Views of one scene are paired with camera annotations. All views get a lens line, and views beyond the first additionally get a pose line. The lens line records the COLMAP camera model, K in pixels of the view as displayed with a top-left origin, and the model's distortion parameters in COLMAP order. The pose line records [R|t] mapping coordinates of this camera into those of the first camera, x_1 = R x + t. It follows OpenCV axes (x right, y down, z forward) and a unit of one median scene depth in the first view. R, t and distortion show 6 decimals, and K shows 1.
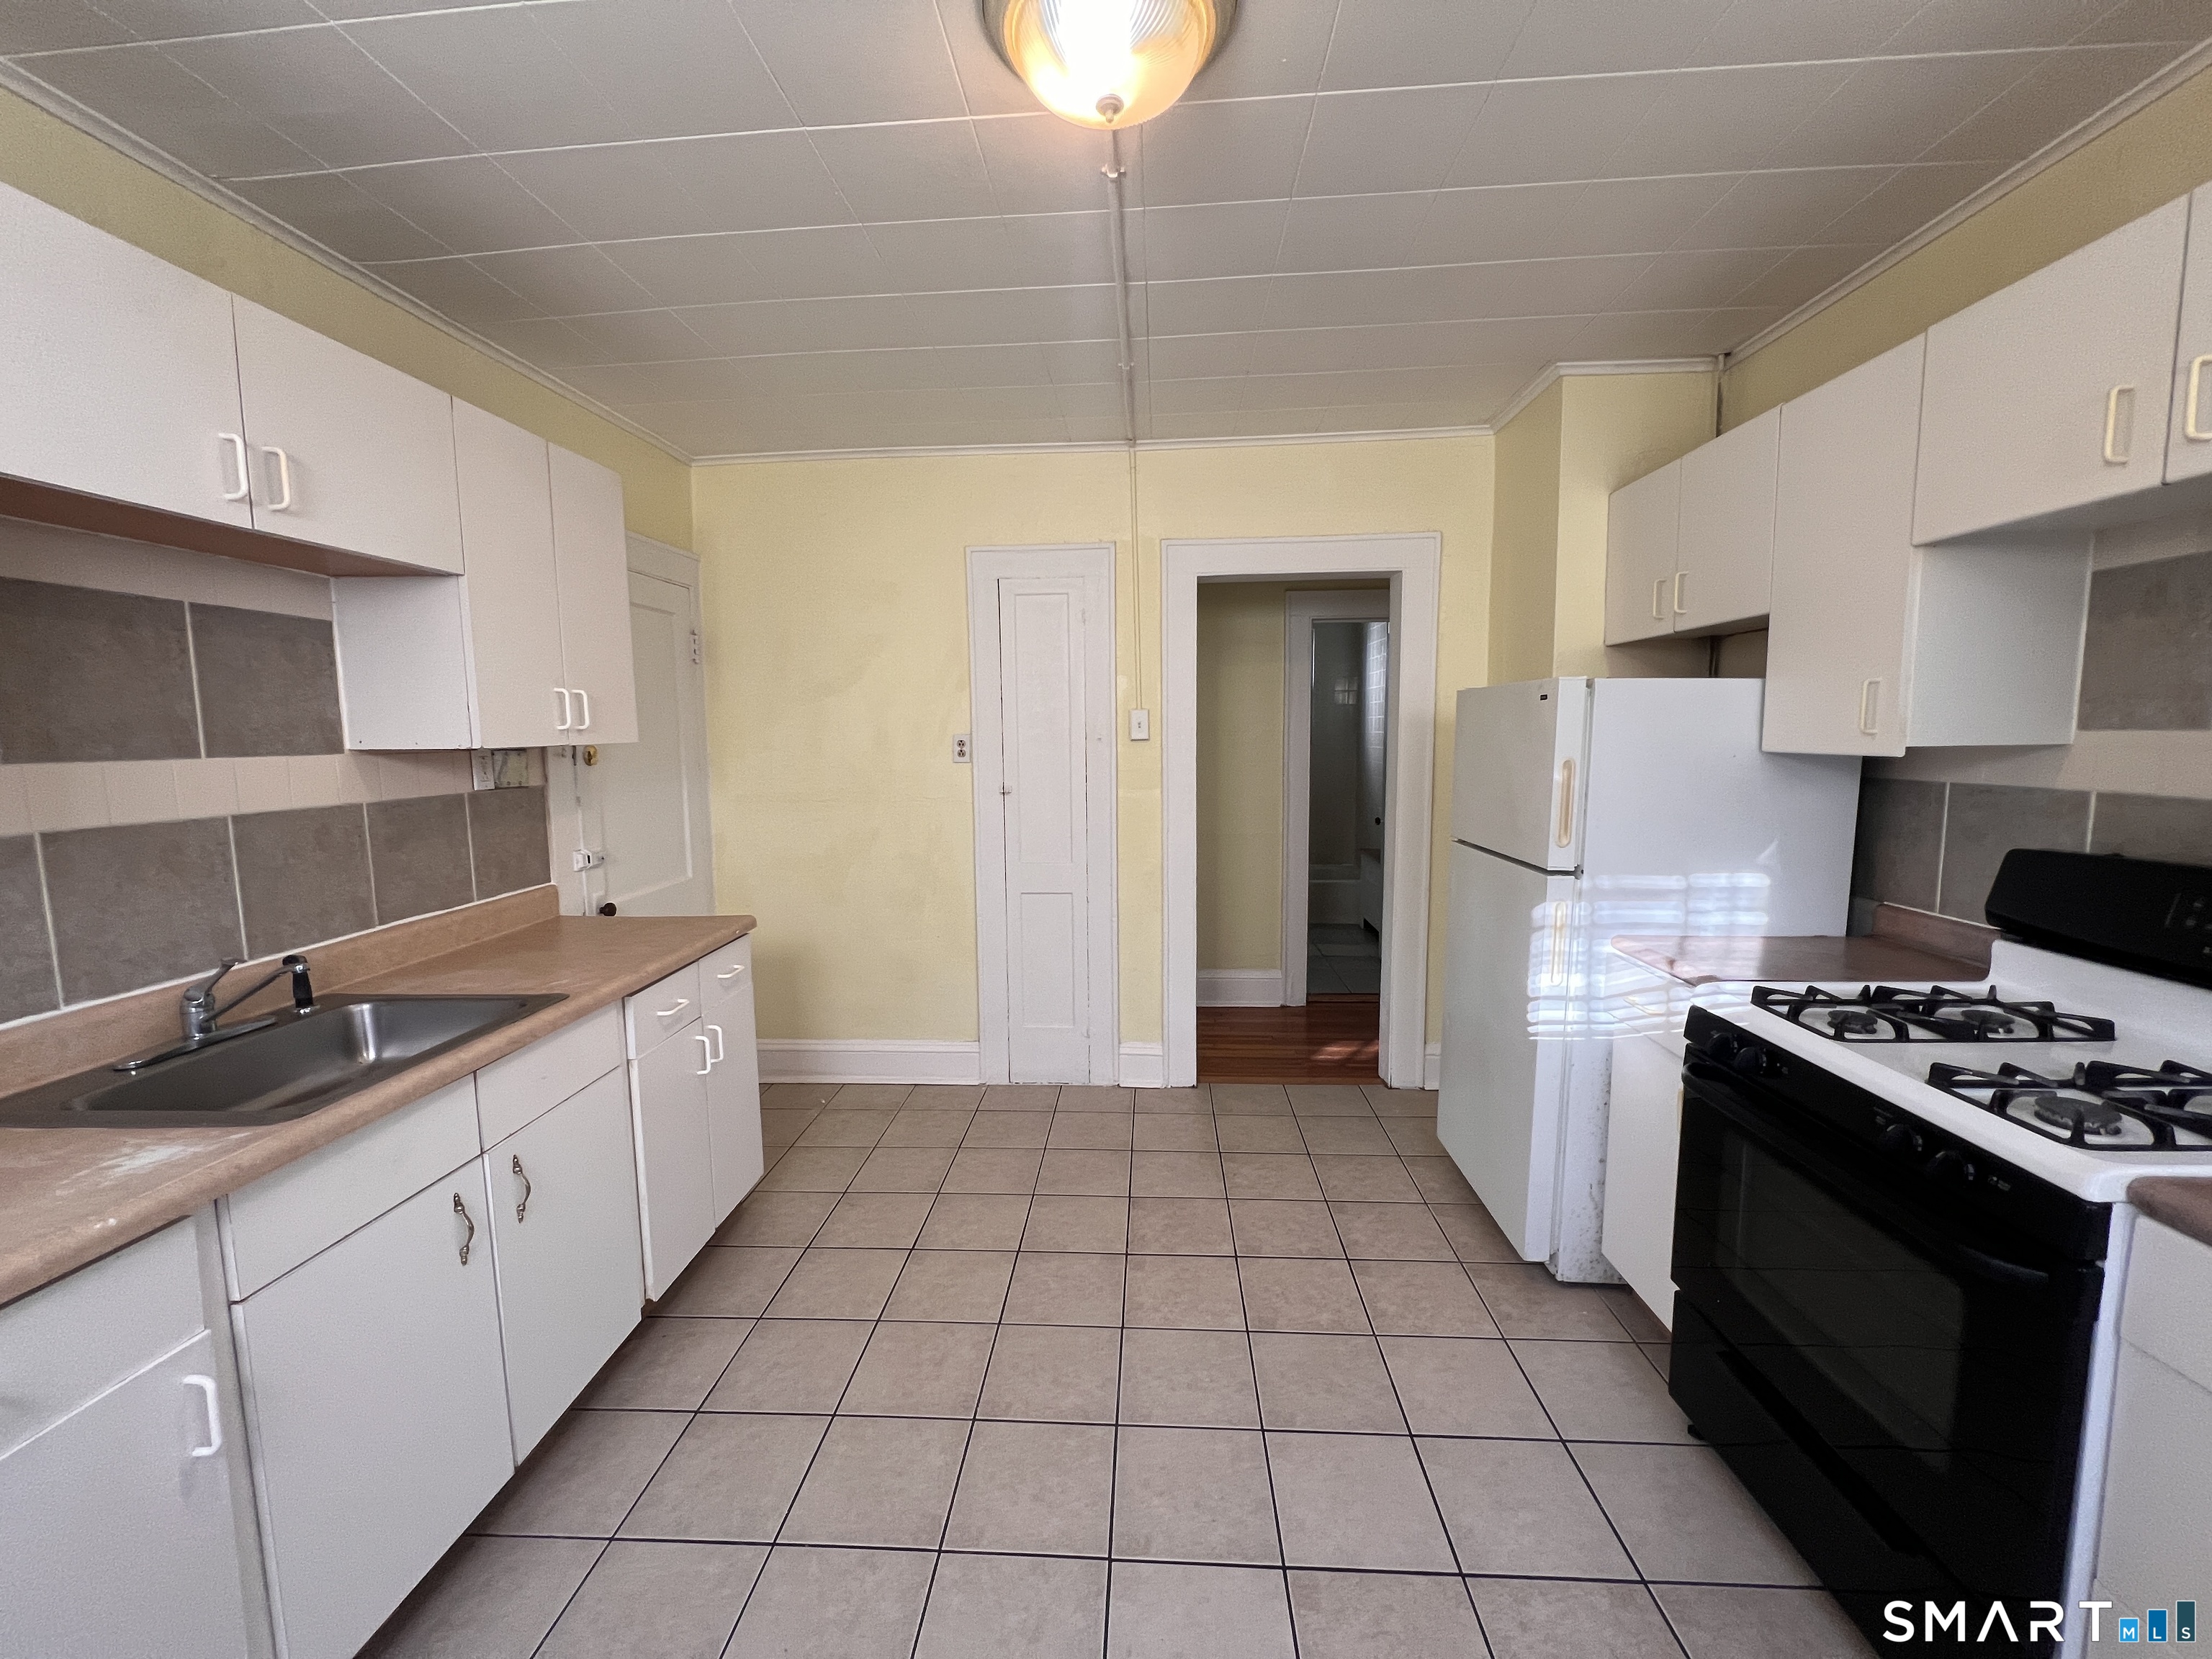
lens RADIAL K [[879.4, 0, 1096.7], [0, 879.4, 827.4], [0, 0, 1]] dist [-0.001524, -0.000248]
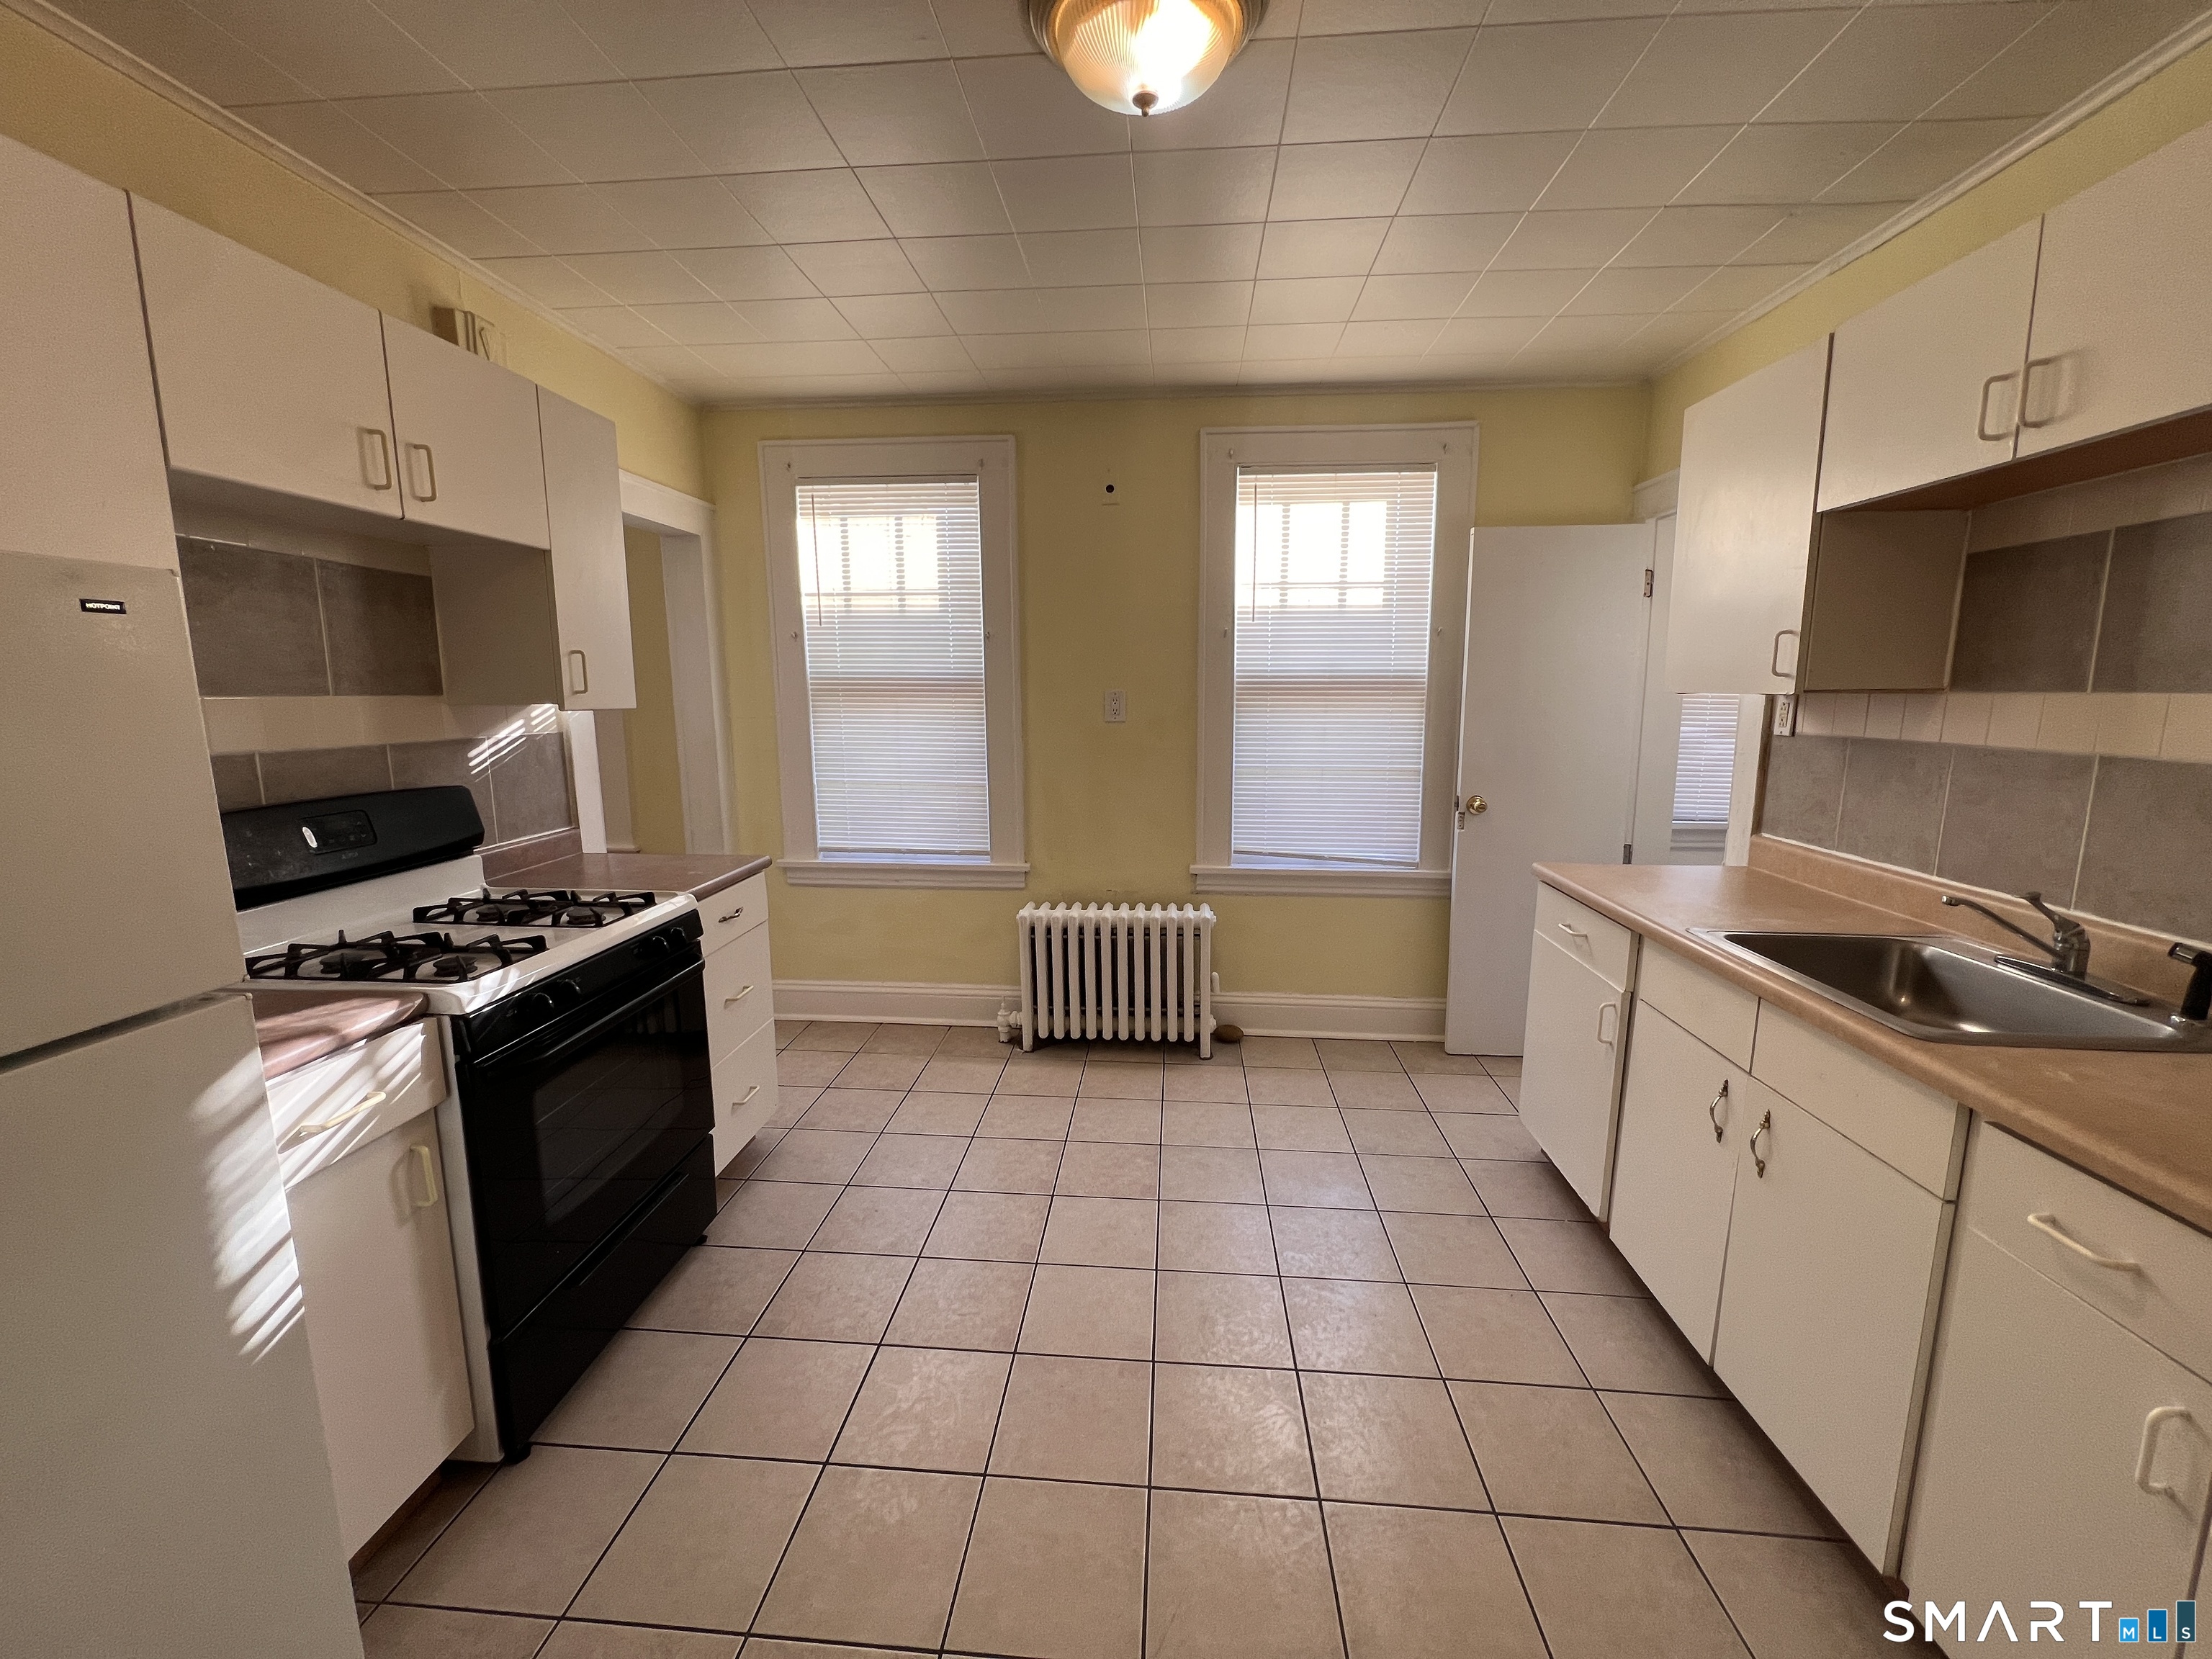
lens RADIAL K [[879.3, 0, 1102.6], [0, 879.3, 823.9], [0, 0, 1]] dist [-0.002039, -0.000508]
pose [[-0.999656, 0.013244, 0.022626, 0.035166], [0.018606, 0.966392, 0.256400, -0.144842], [-0.018470, 0.256733, -0.966306, 1.401508]]
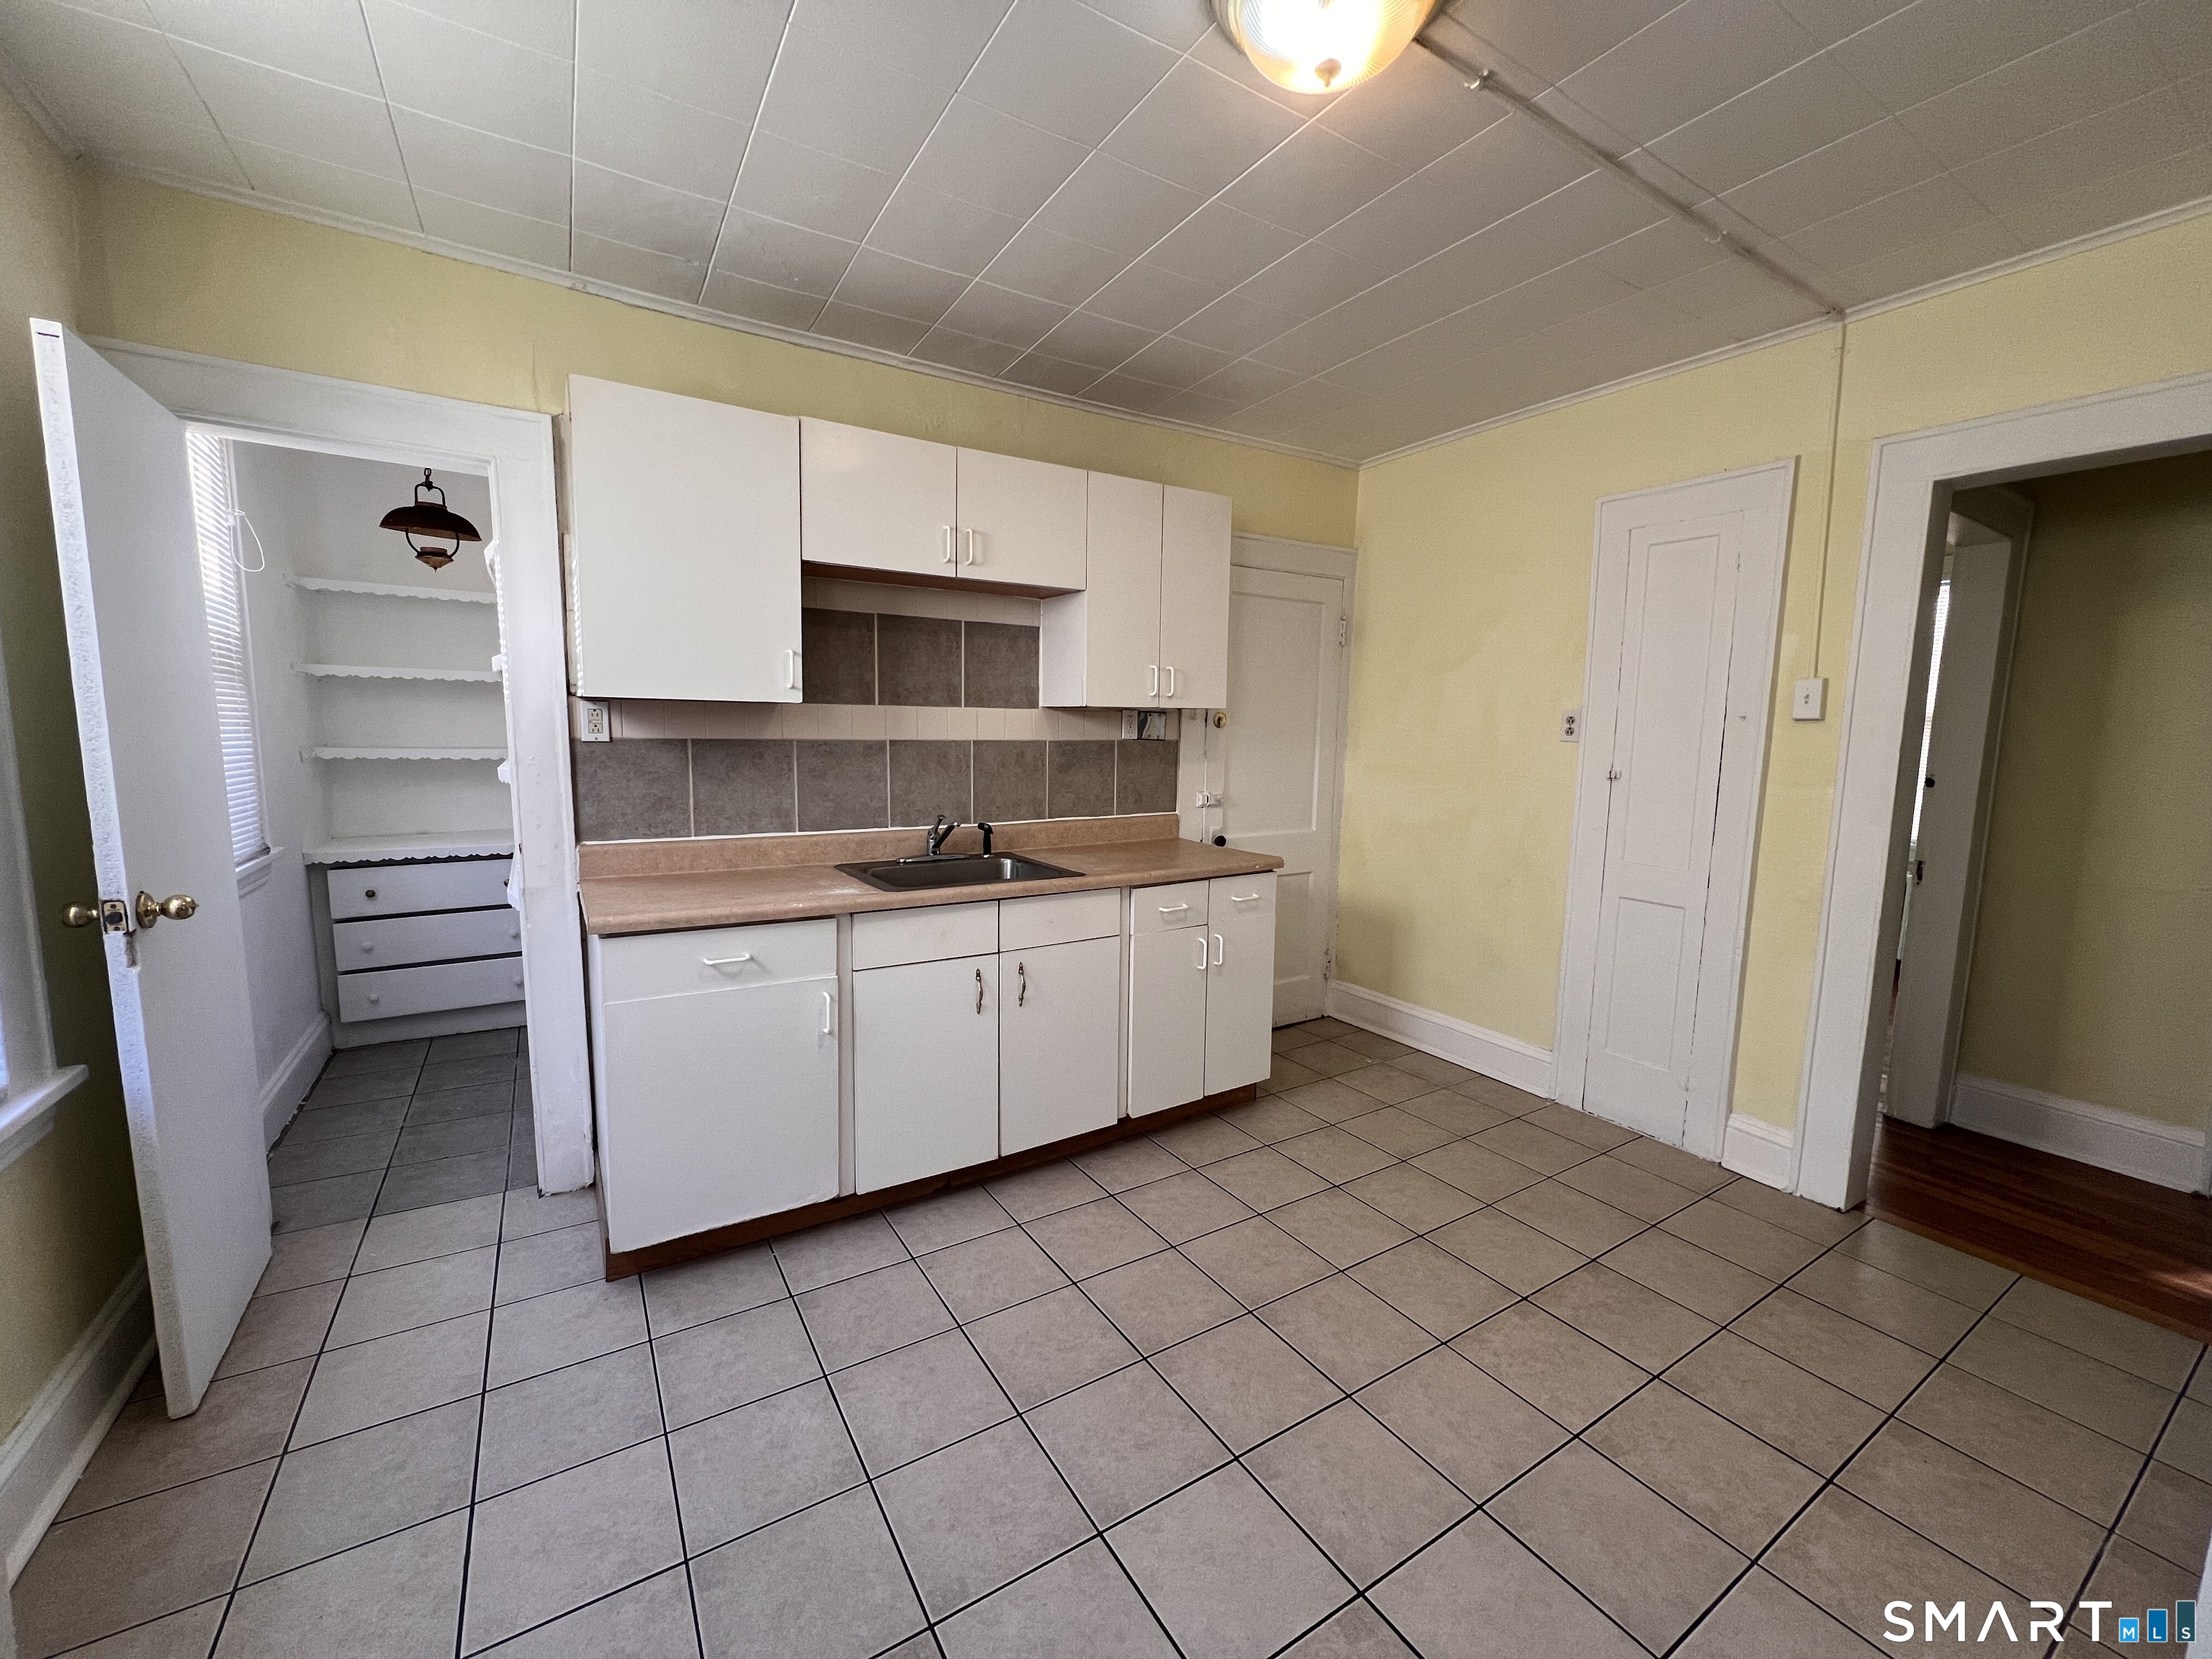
lens RADIAL K [[879.3, 0, 1102.6], [0, 879.3, 823.9], [0, 0, 1]] dist [-0.002039, -0.000508]
pose [[0.579406, 0.113148, -0.807147, 0.490512], [-0.111142, 0.992035, 0.059284, 0.015858], [0.807425, 0.055358, 0.587367, 0.140197]]
